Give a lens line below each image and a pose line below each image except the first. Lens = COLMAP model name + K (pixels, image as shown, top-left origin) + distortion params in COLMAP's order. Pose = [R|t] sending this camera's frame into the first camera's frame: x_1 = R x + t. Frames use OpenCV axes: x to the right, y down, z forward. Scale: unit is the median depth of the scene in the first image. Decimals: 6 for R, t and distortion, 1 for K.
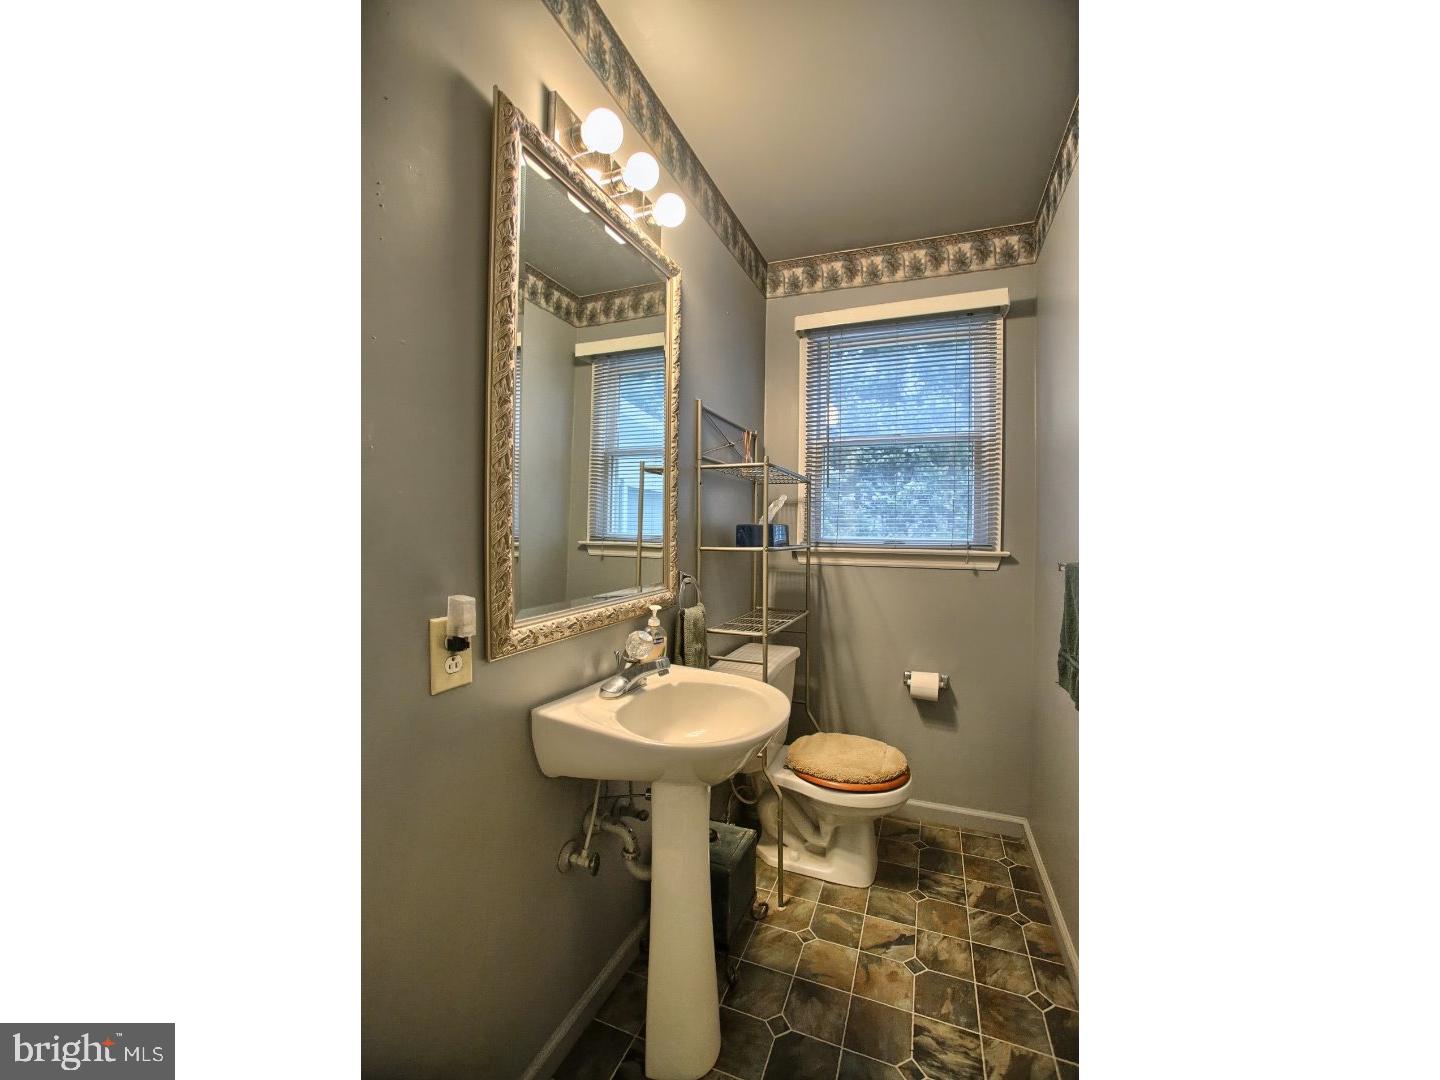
lens RADIAL K [[708.6, 0, 703.4], [0, 708.6, 533.0], [0, 0, 1]] dist [-0.081427, 0.034845]
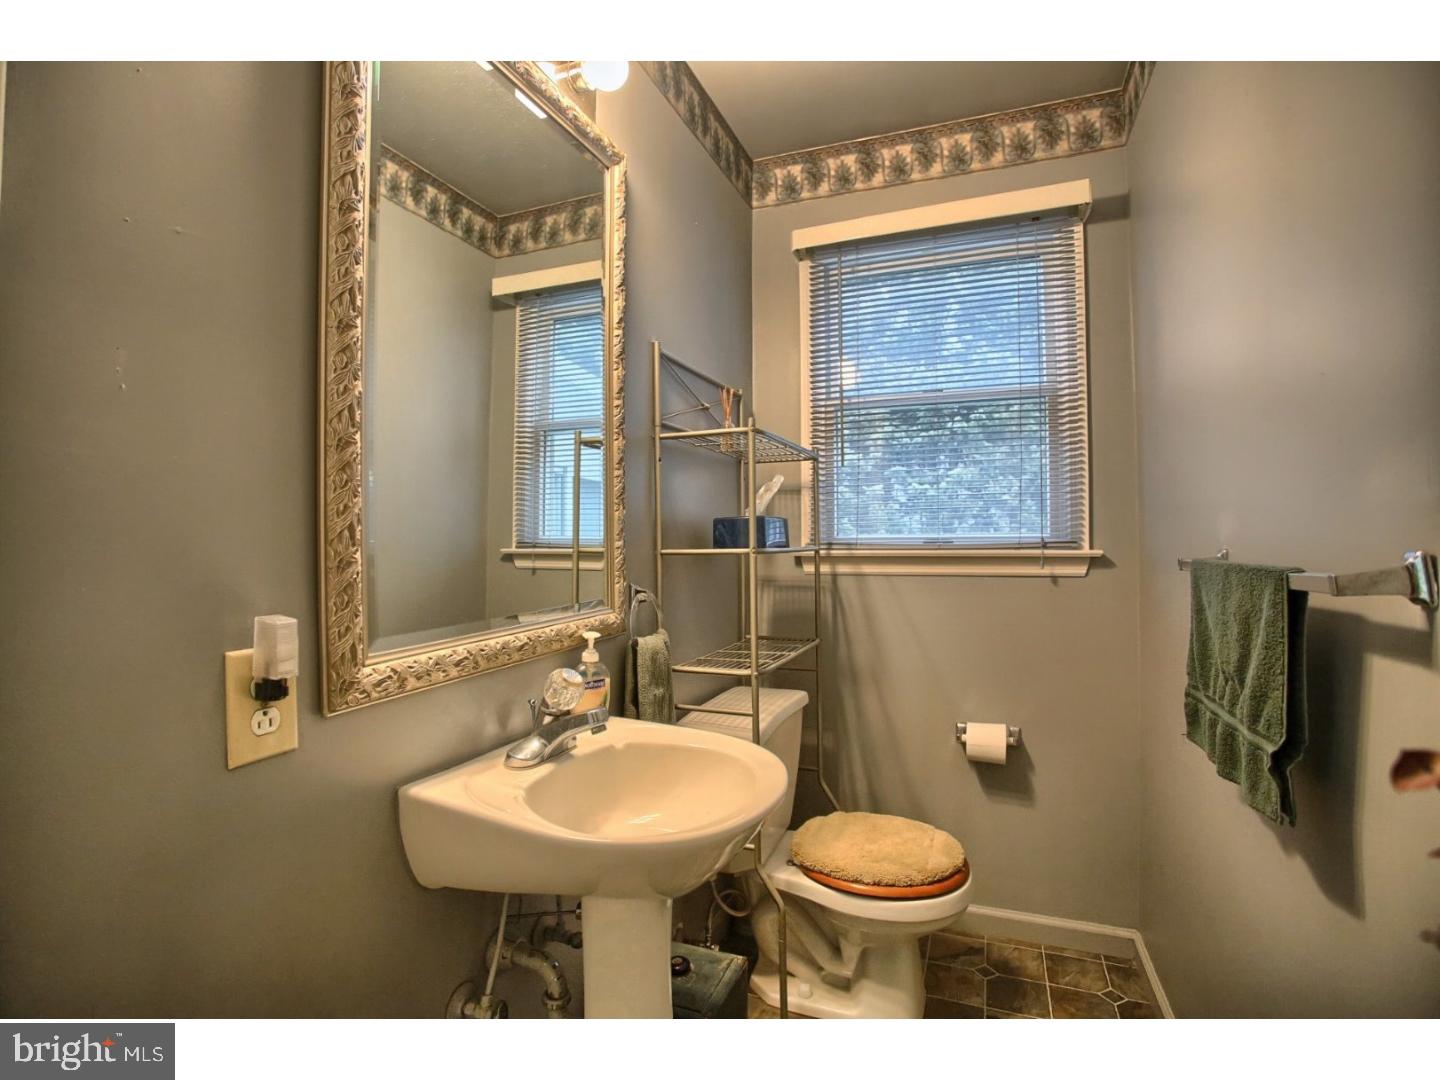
lens RADIAL K [[696.4, 0, 750.3], [0, 696.4, 579.1], [0, 0, 1]] dist [-0.049364, 0.000233]
pose [[0.999816, -0.018666, -0.004326, 0.086015], [0.018589, 0.999680, -0.017177, 0.062134], [0.004645, 0.017093, 0.999843, 0.306851]]
